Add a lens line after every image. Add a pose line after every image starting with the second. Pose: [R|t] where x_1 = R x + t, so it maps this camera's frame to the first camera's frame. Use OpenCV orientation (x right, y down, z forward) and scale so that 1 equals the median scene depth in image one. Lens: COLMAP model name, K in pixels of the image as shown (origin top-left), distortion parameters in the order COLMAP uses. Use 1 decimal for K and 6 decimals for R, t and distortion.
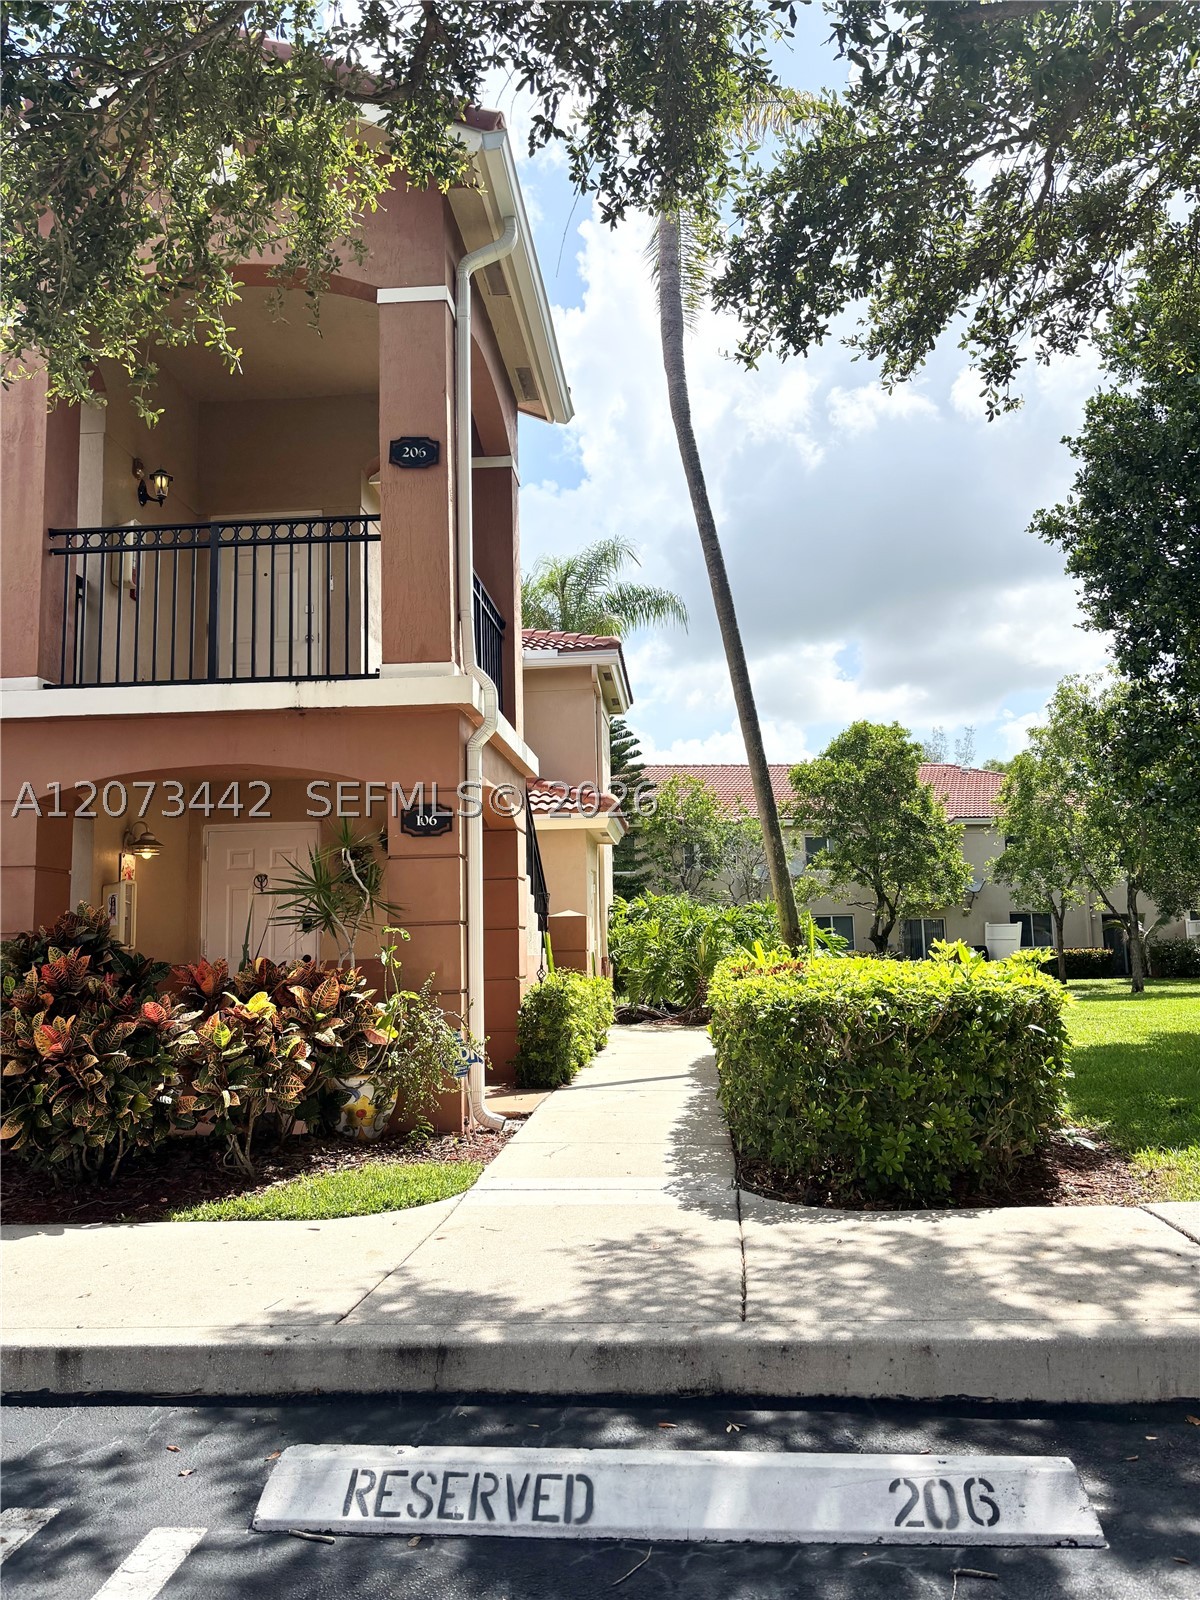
lens RADIAL K [[1229.4, 0, 601.8], [0, 1229.4, 792.4], [0, 0, 1]] dist [0.076739, -0.070779]
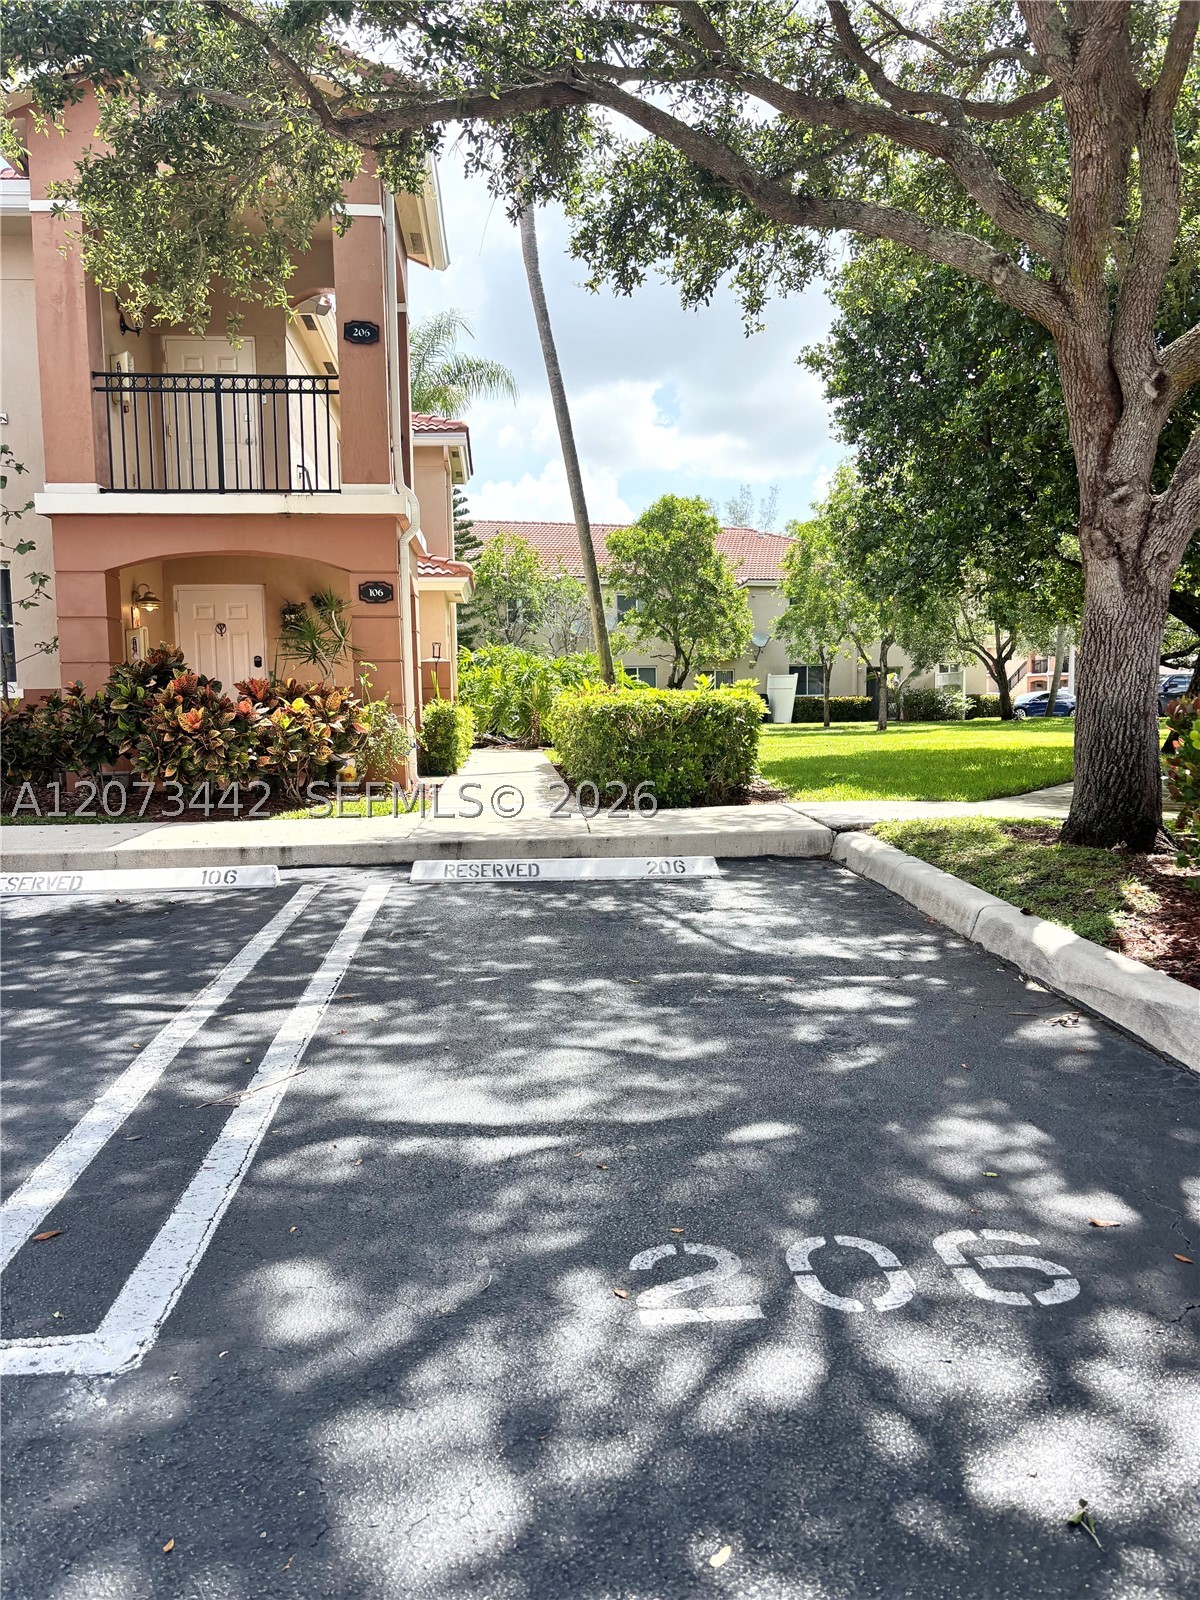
lens RADIAL K [[1229.4, 0, 606.0], [0, 1229.4, 810.3], [0, 0, 1]] dist [0.076739, -0.070779]
pose [[0.987619, -0.005111, 0.156786, -0.082376], [-0.028500, 0.976990, 0.211375, -0.036603], [-0.154259, -0.213226, 0.964748, -0.460517]]
